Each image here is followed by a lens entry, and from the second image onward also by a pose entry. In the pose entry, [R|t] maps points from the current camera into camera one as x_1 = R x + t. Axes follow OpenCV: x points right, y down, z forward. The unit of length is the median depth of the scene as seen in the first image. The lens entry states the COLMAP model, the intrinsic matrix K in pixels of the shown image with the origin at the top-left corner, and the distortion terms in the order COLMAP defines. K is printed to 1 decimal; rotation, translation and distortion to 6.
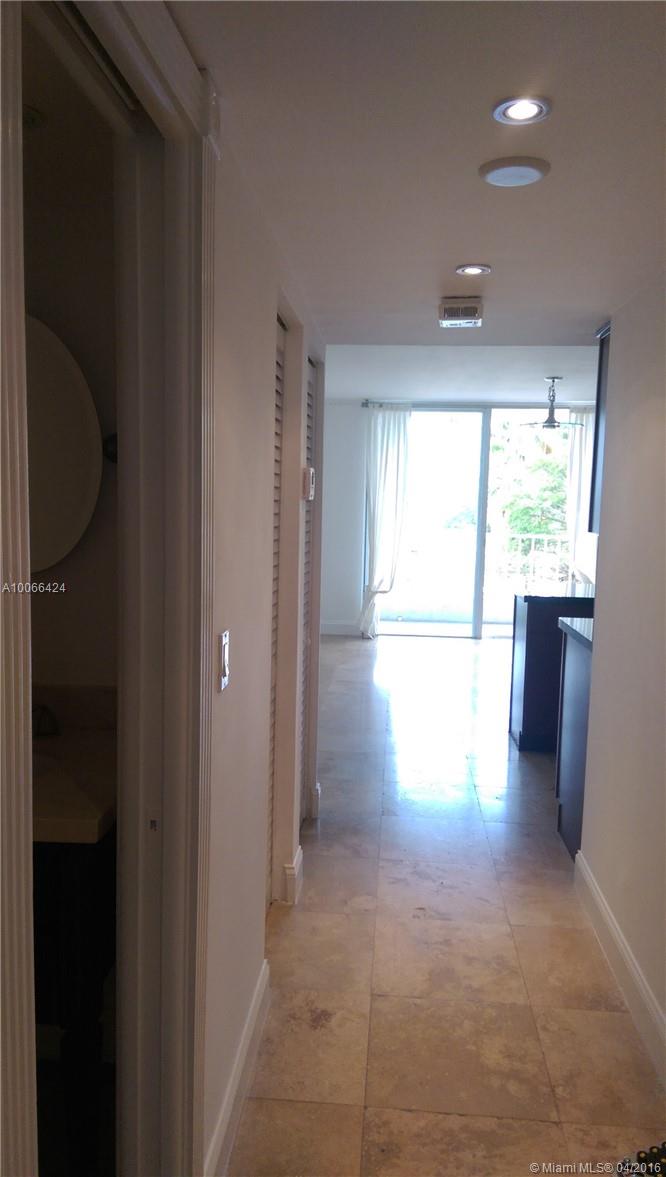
lens RADIAL K [[837.8, 0, 332.2], [0, 837.8, 588.9], [0, 0, 1]] dist [0.057545, -0.060355]
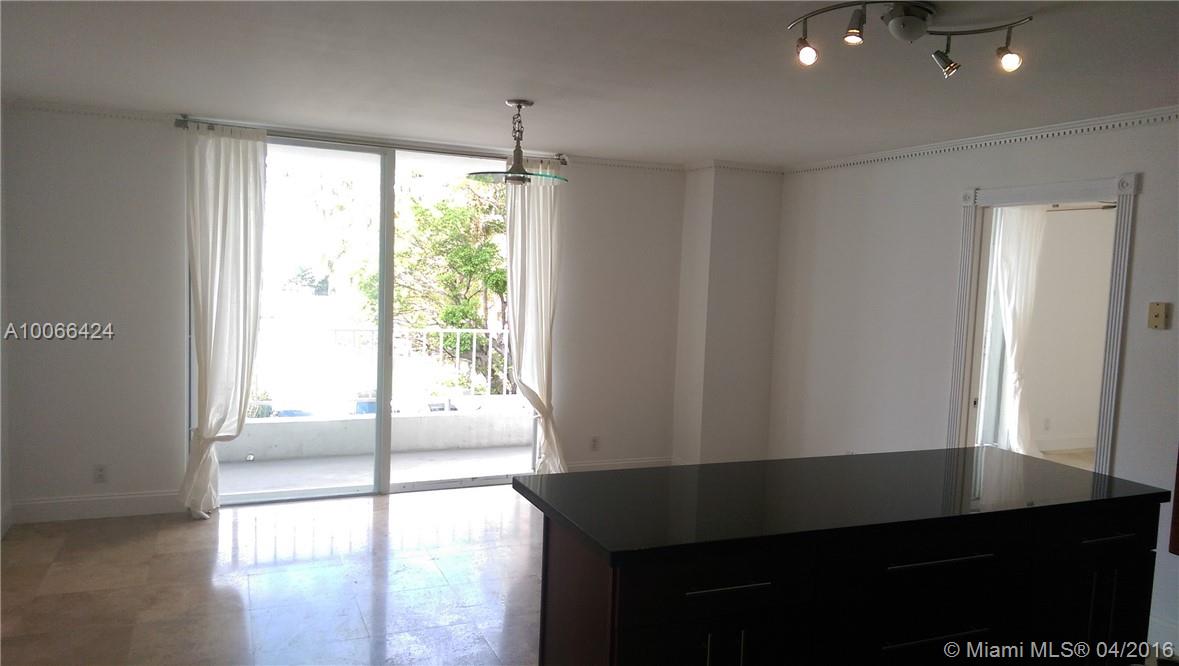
lens RADIAL K [[839.2, 0, 595.8], [0, 839.2, 338.4], [0, 0, 1]] dist [0.057545, -0.060355]
pose [[0.882068, -0.028427, 0.470264, 0.011121], [0.036392, 0.999307, -0.007852, -0.053524], [-0.469714, 0.024039, 0.882491, 0.338452]]
